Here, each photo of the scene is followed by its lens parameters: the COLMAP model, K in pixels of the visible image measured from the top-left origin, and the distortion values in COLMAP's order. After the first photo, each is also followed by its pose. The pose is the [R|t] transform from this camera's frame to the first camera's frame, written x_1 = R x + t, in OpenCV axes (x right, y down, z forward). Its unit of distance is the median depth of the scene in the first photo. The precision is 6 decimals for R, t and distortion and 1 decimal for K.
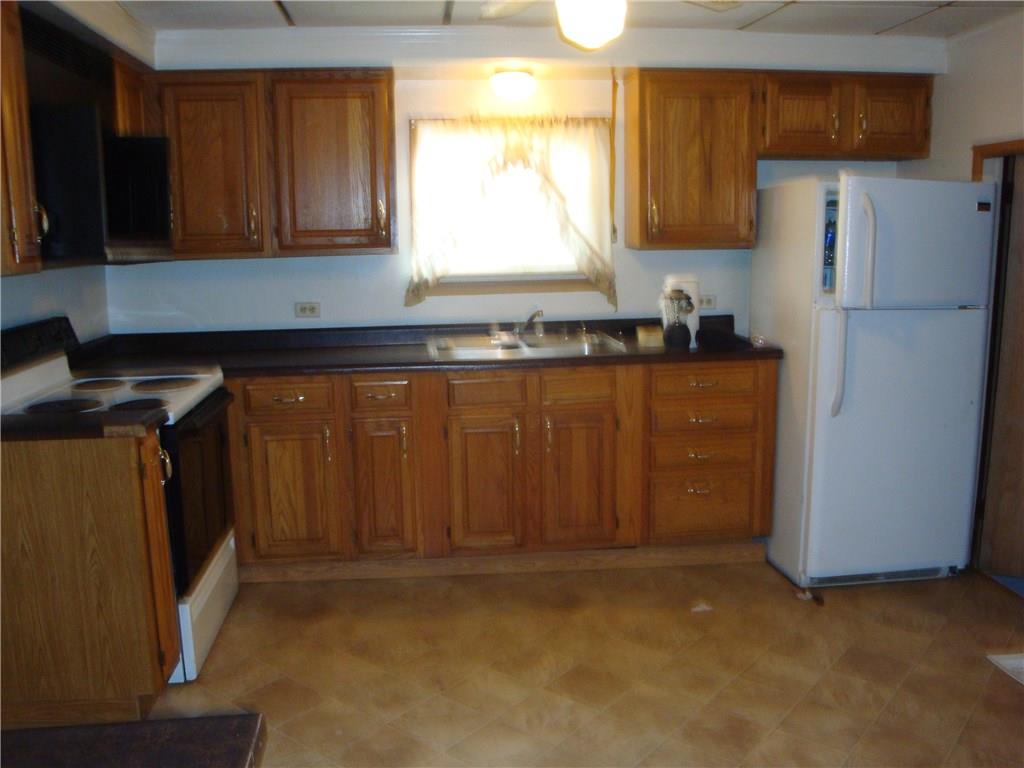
lens RADIAL K [[914.4, 0, 512.8], [0, 914.4, 387.6], [0, 0, 1]] dist [-0.126151, 0.049891]
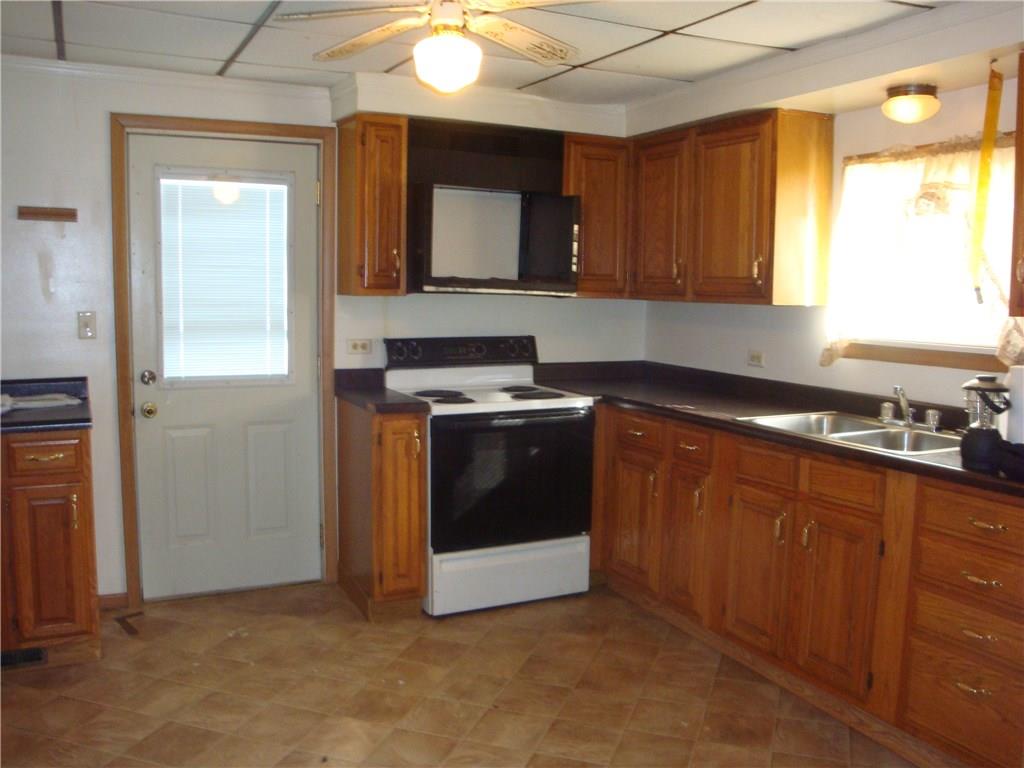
lens RADIAL K [[914.4, 0, 514.8], [0, 914.4, 381.2], [0, 0, 1]] dist [-0.126151, 0.049891]
pose [[0.360107, 0.126552, -0.924287, 0.656204], [-0.185985, 0.980607, 0.061803, -0.082779], [0.914184, 0.149648, 0.376661, 0.439697]]
